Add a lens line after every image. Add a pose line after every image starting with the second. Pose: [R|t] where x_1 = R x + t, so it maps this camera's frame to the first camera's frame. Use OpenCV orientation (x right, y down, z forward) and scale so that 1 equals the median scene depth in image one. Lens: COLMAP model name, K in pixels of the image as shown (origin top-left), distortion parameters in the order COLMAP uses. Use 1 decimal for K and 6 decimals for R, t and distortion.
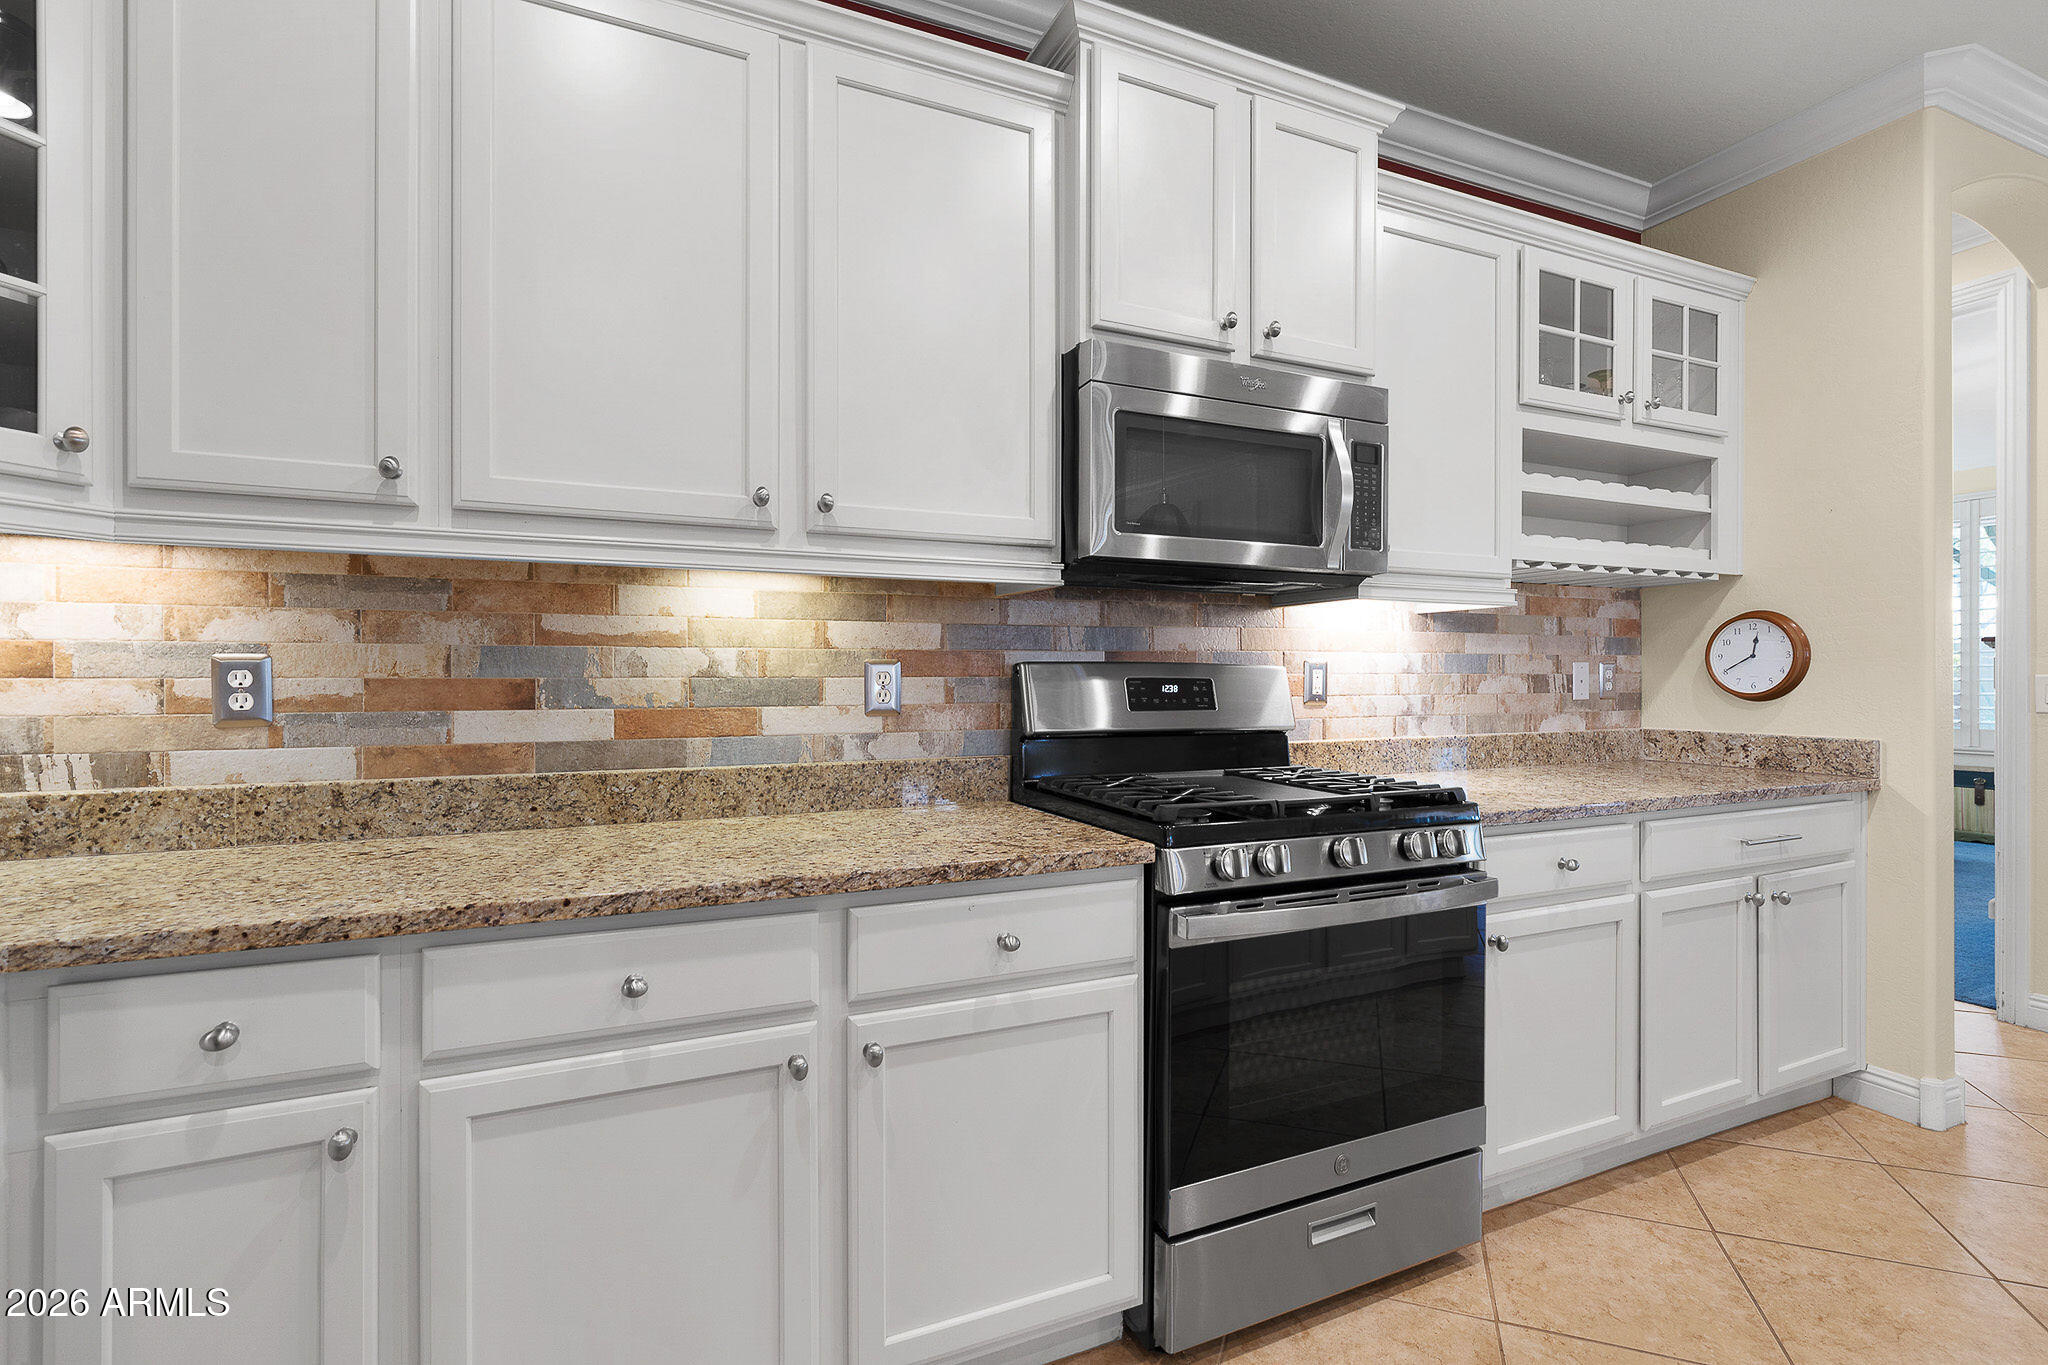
lens RADIAL K [[928.5, 0, 1030.8], [0, 928.5, 684.7], [0, 0, 1]] dist [-0.006795, 0.002706]
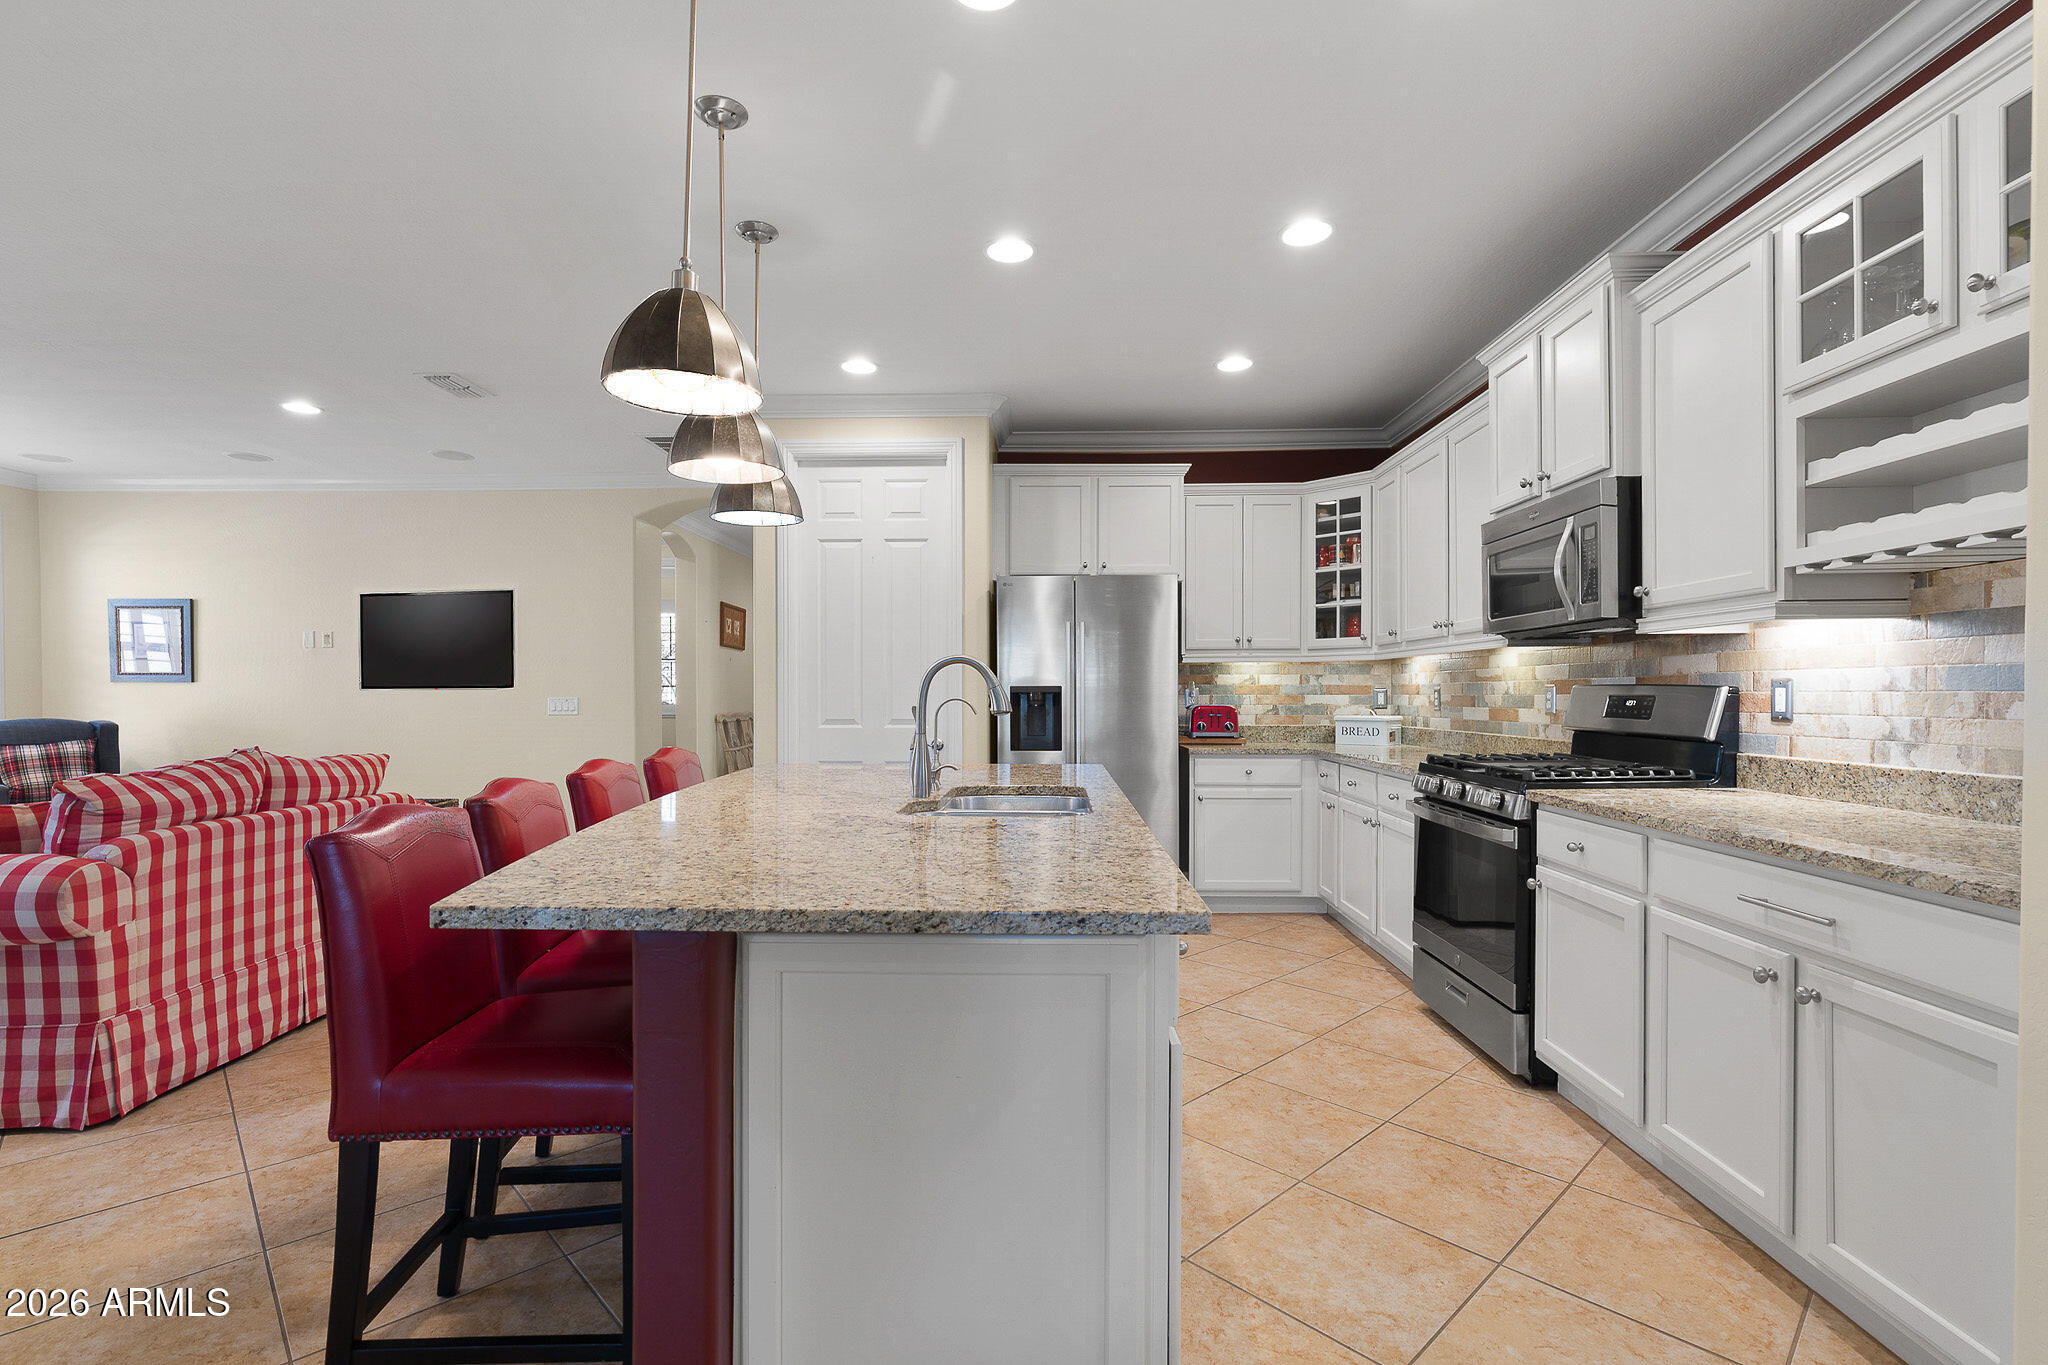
lens RADIAL K [[928.5, 0, 1021.5], [0, 928.5, 694.9], [0, 0, 1]] dist [-0.006795, 0.002706]
pose [[-0.435518, 0.004112, -0.900171, 2.275987], [-0.001121, 0.999986, 0.005111, -0.018181], [0.900179, 0.003235, -0.435507, 0.979106]]
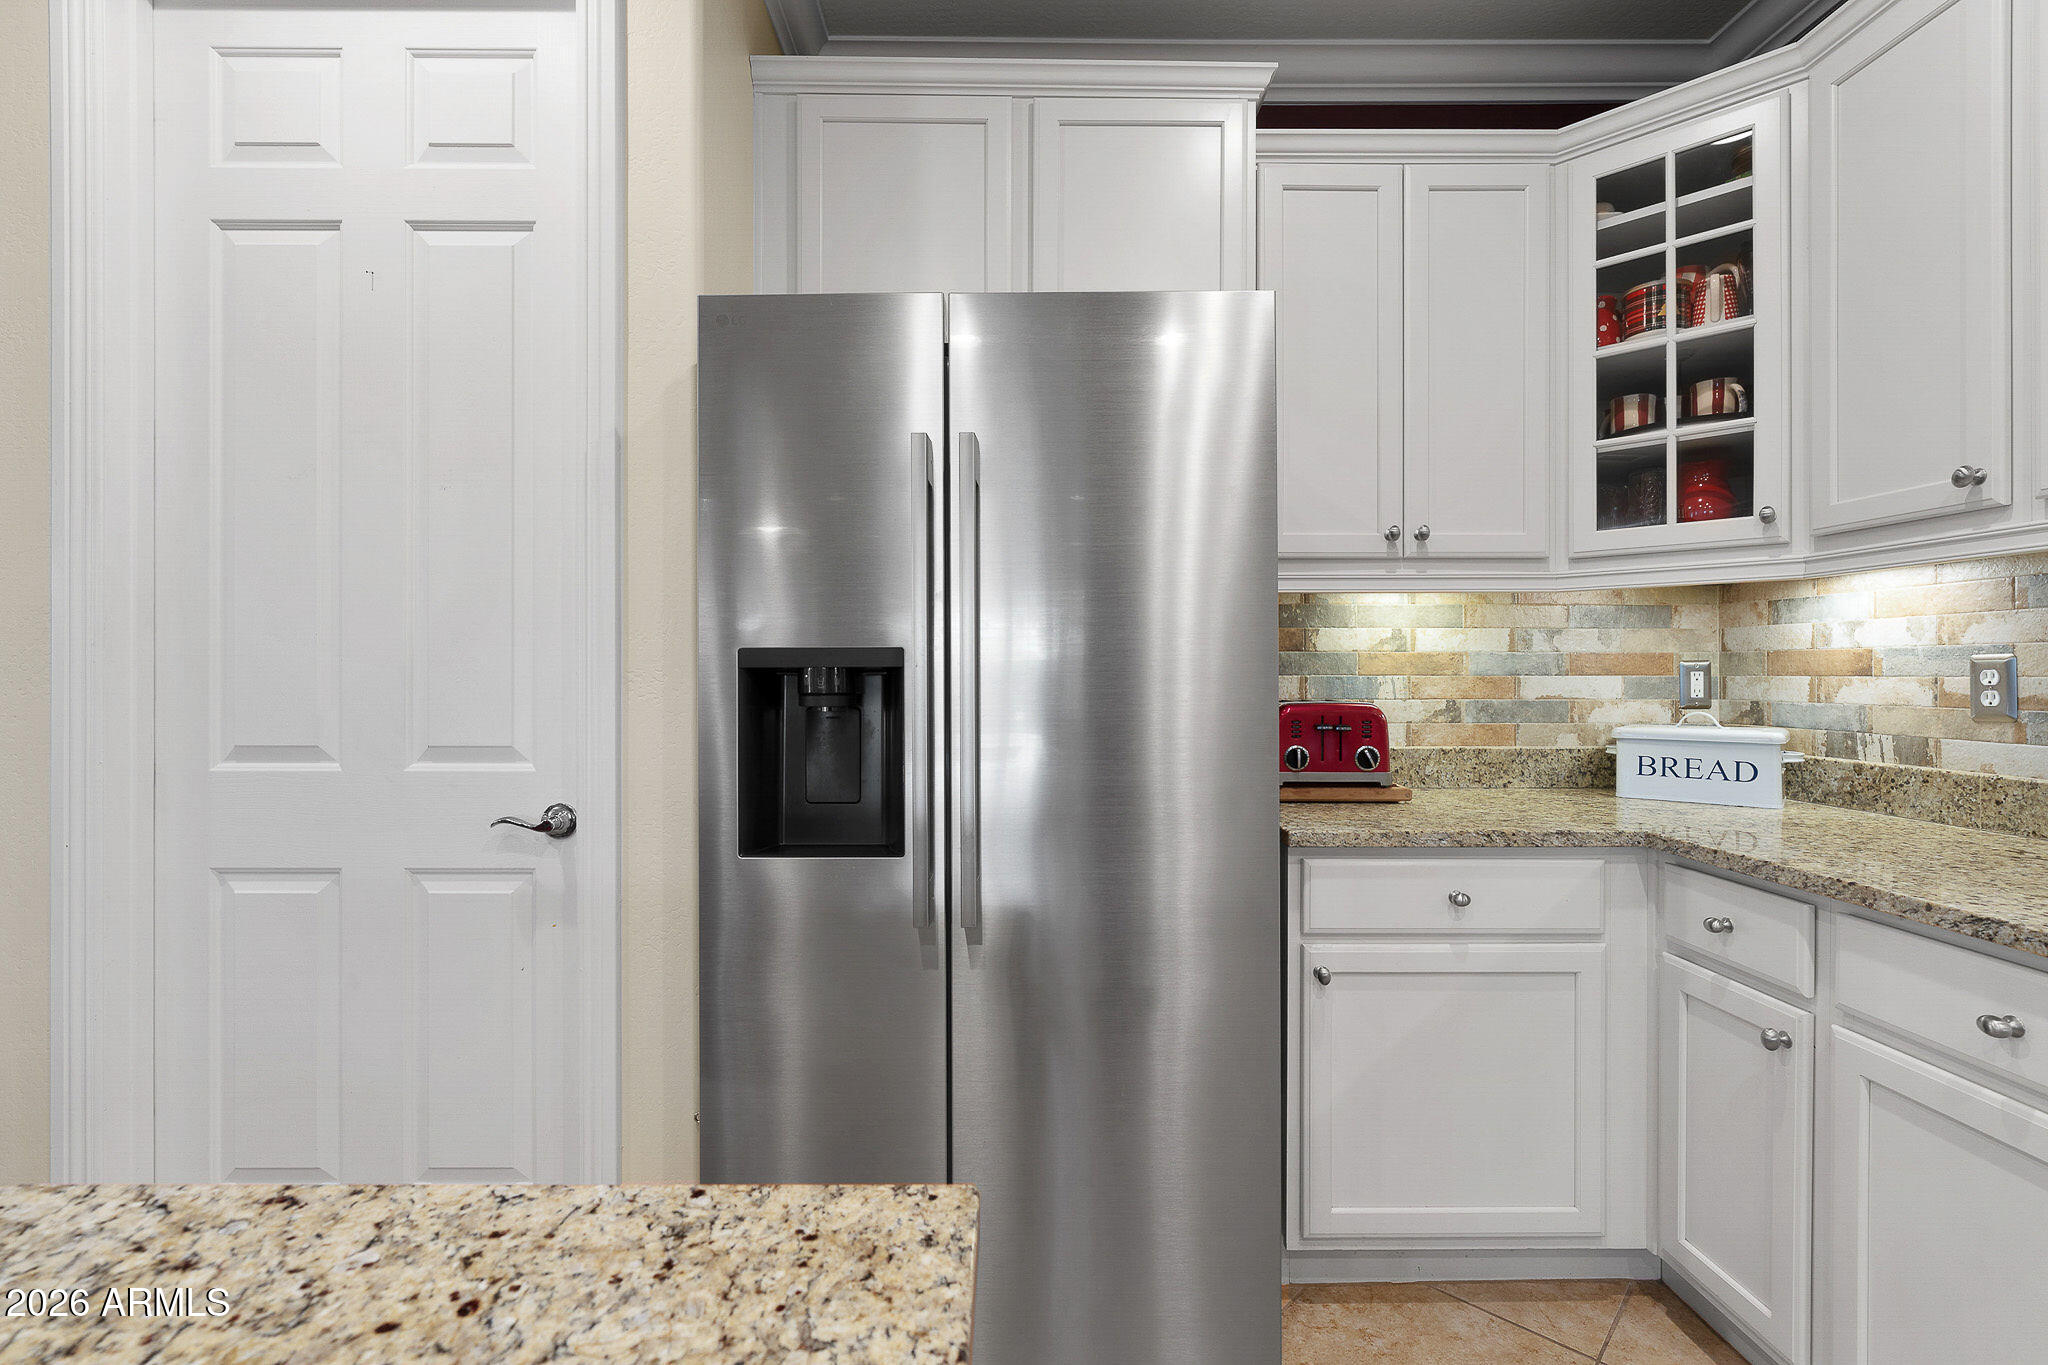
lens RADIAL K [[1004.7, 0, 1025.7], [0, 1004.7, 676.9], [0, 0, 1]] dist [0.004007, 0.000544]
pose [[-0.390739, 0.007648, -0.920470, 0.613385], [-0.003454, 0.999946, 0.009775, -0.013164], [0.920495, 0.006999, -0.390691, 0.373443]]
